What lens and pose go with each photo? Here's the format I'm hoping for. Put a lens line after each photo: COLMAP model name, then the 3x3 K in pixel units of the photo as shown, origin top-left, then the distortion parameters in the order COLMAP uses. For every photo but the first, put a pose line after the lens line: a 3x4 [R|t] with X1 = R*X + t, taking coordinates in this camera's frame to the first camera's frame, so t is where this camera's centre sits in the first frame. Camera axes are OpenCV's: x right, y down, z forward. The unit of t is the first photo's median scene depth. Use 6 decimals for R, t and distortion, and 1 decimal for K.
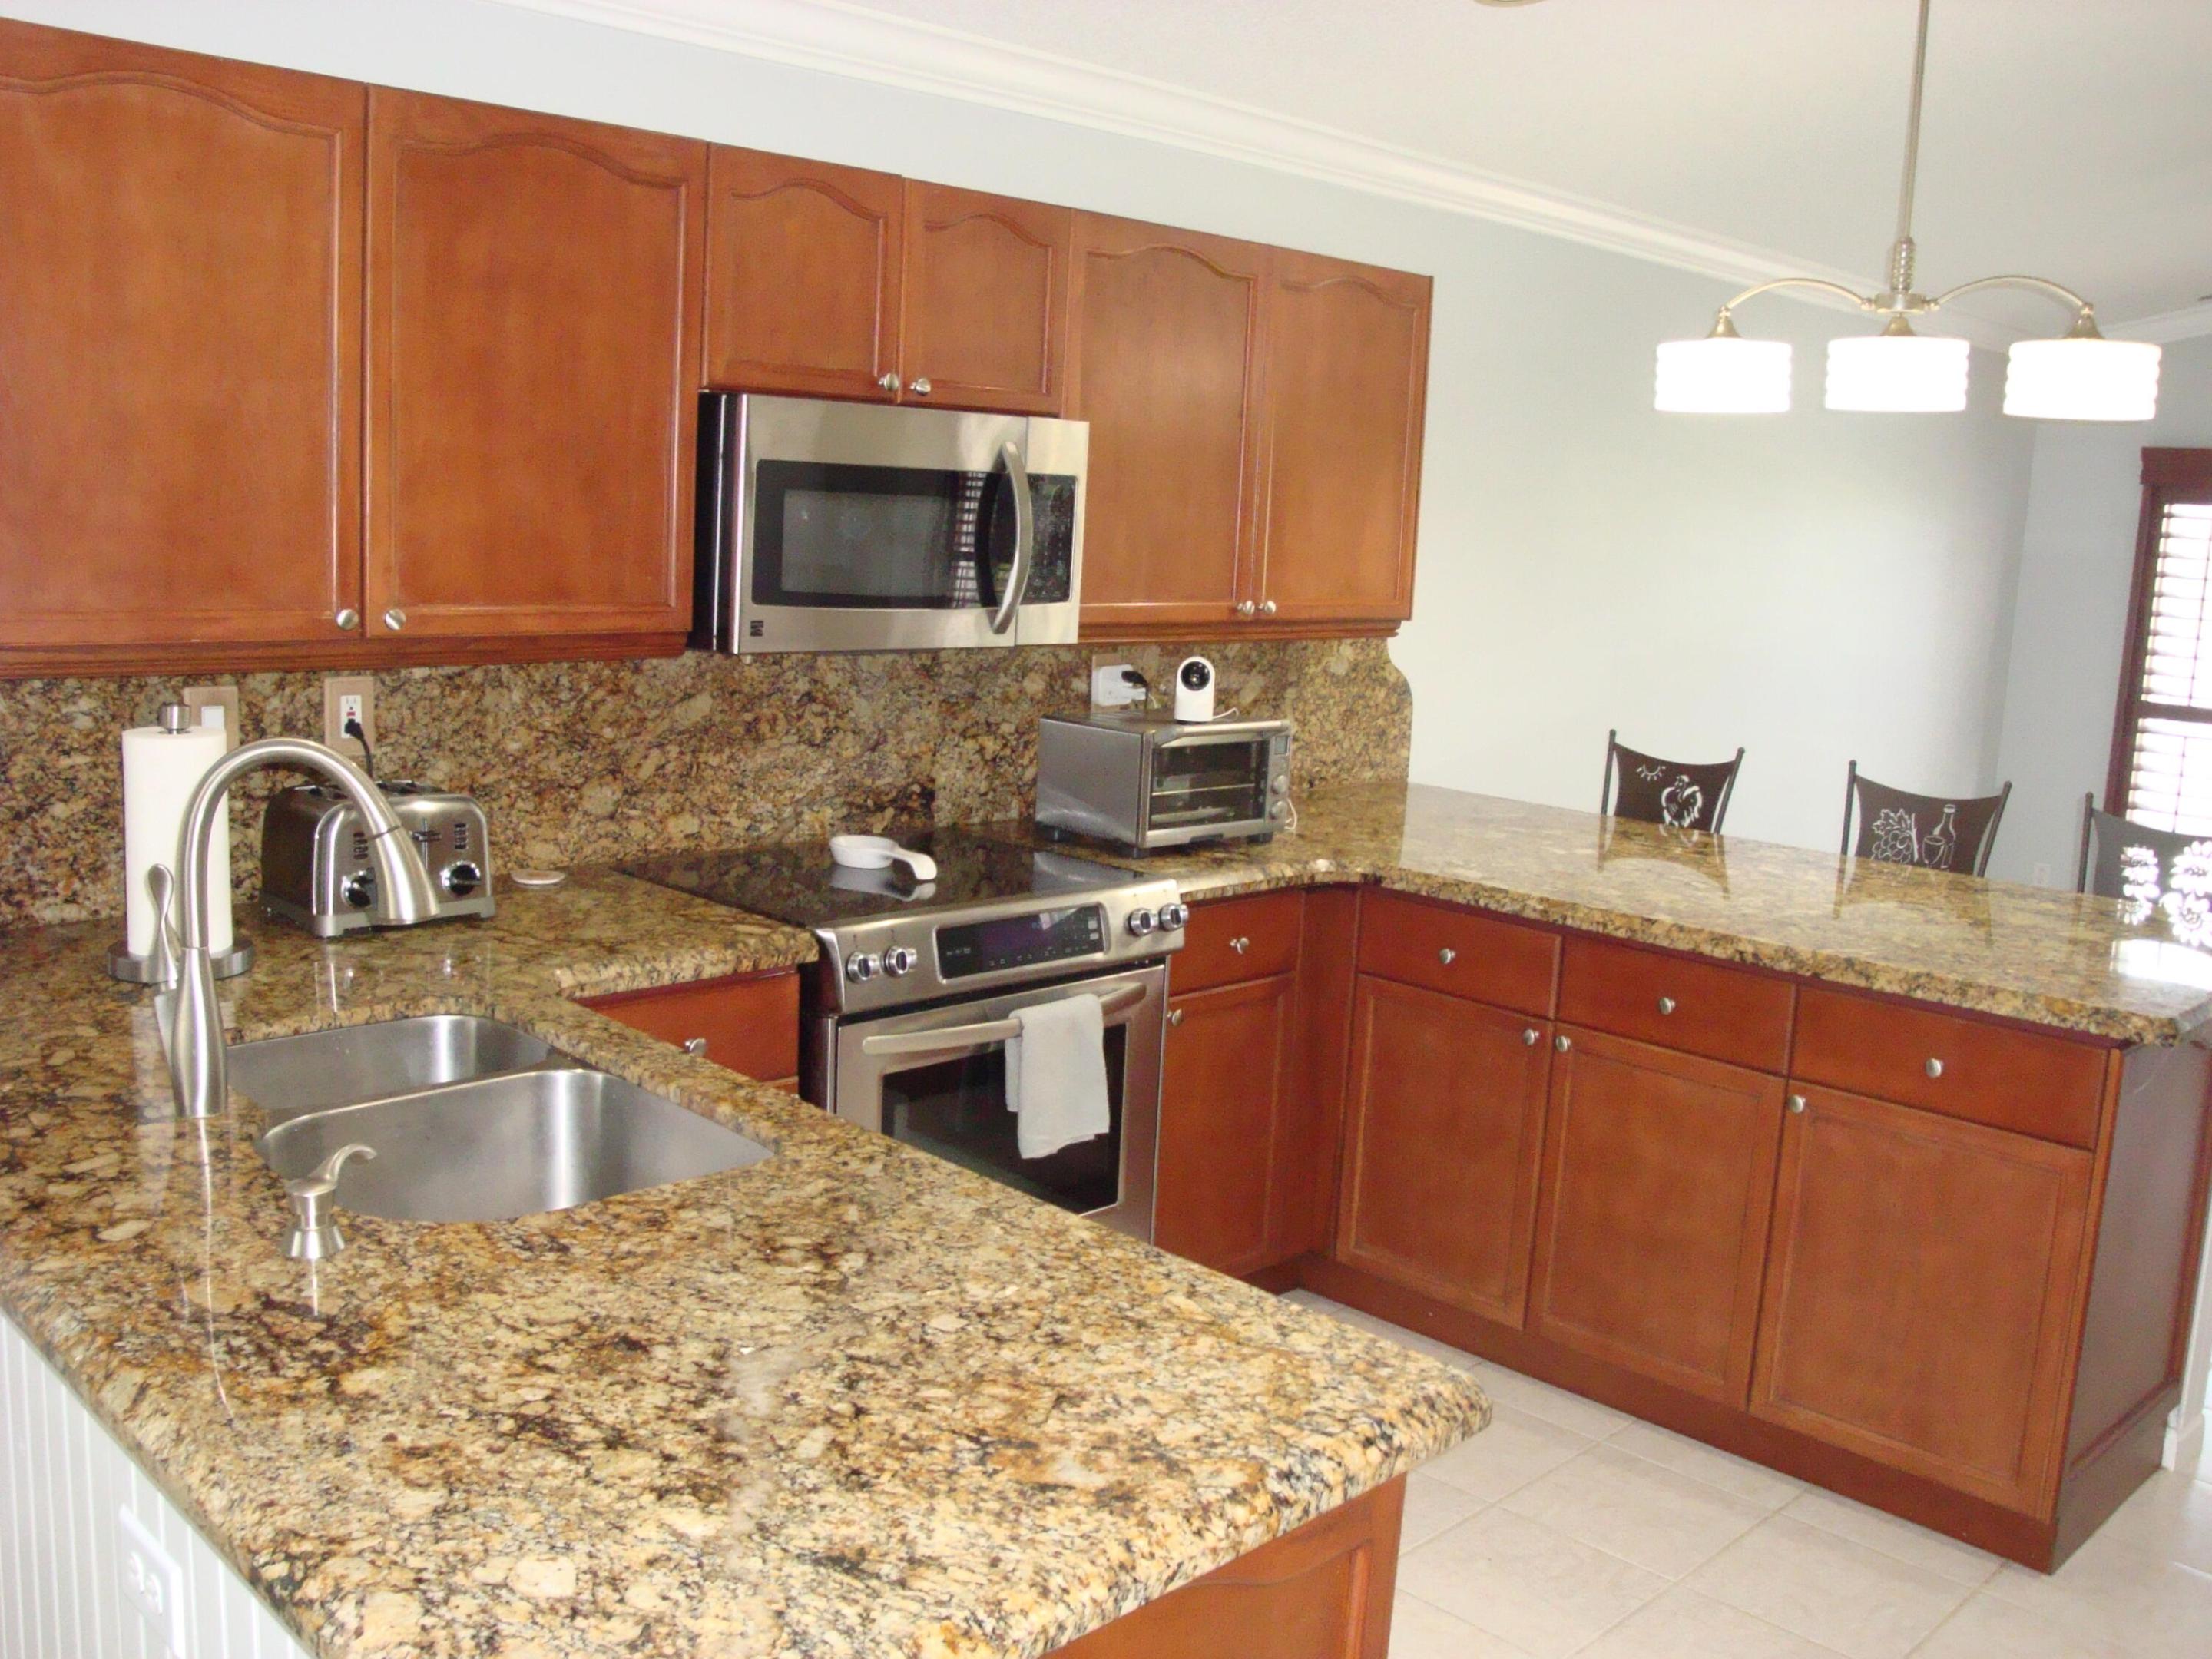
lens RADIAL K [[1968.8, 0, 1106.9], [0, 1968.8, 838.9], [0, 0, 1]] dist [-0.137140, 0.106226]
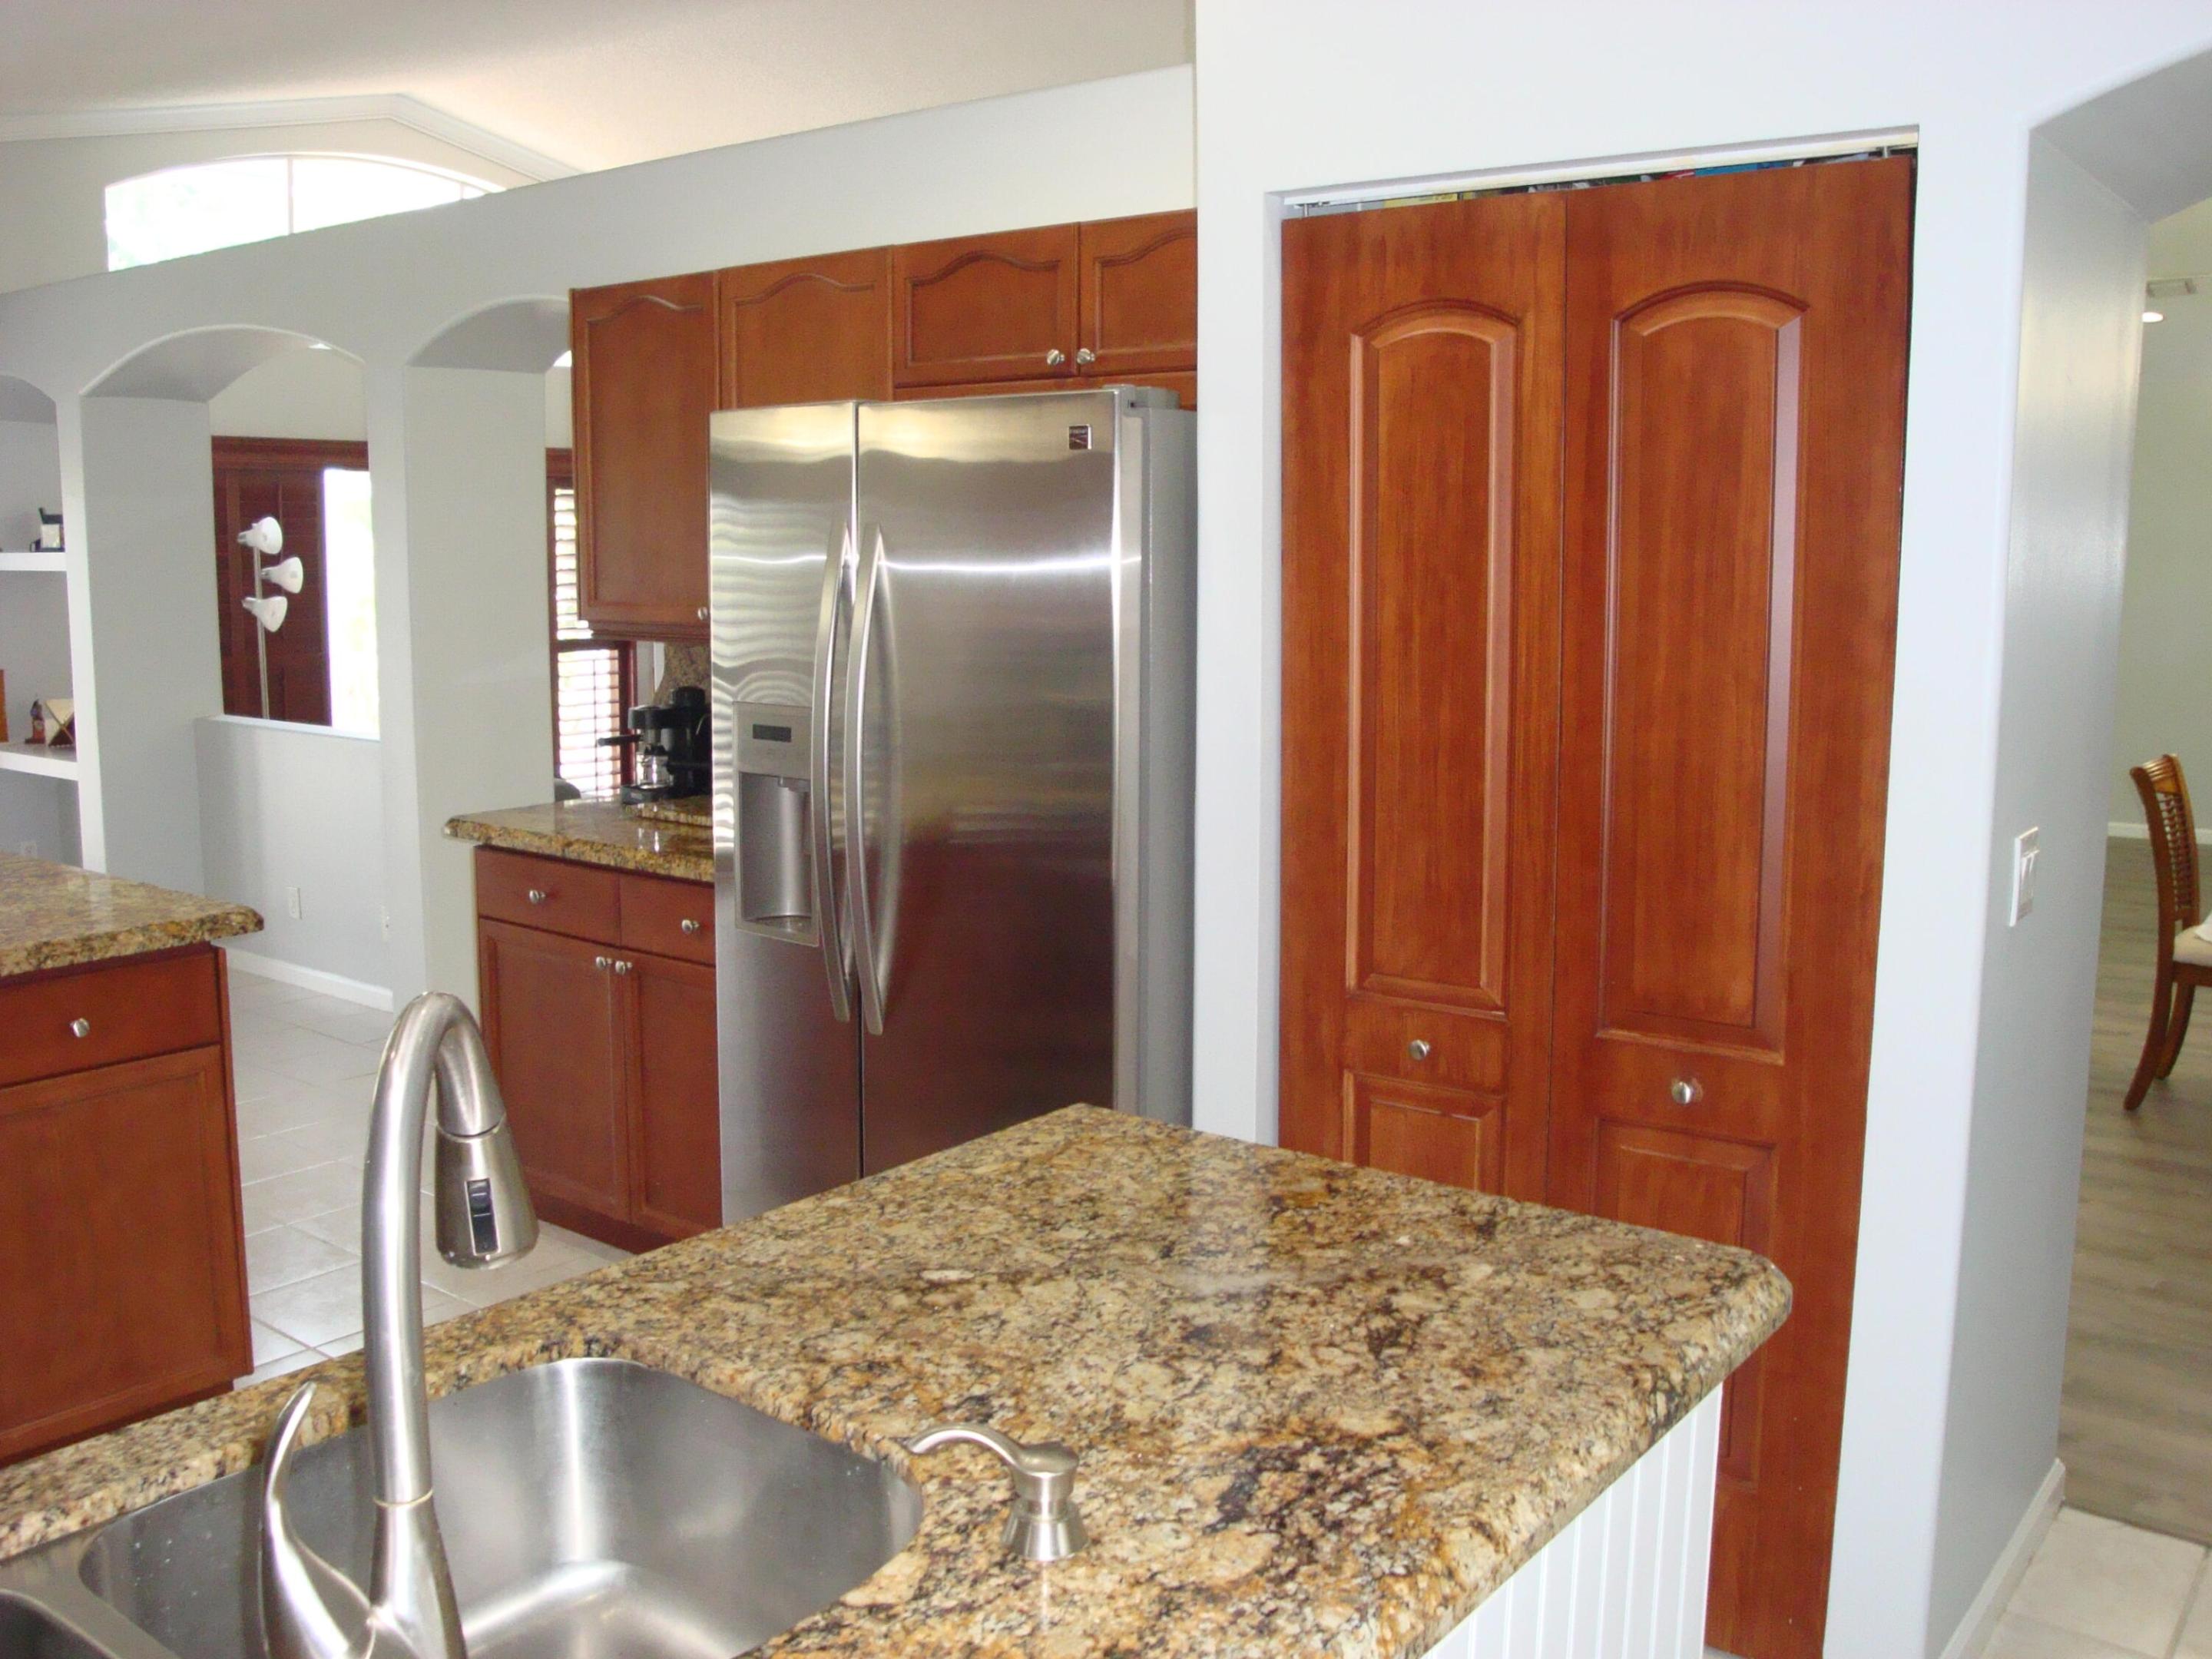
lens RADIAL K [[1968.8, 0, 1086.0], [0, 1968.8, 815.5], [0, 0, 1]] dist [-0.137140, 0.106226]
pose [[-0.125555, -0.182907, 0.975080, -1.207478], [0.153867, 0.967374, 0.201275, -0.223002], [-0.980082, 0.175304, -0.093316, 1.119963]]
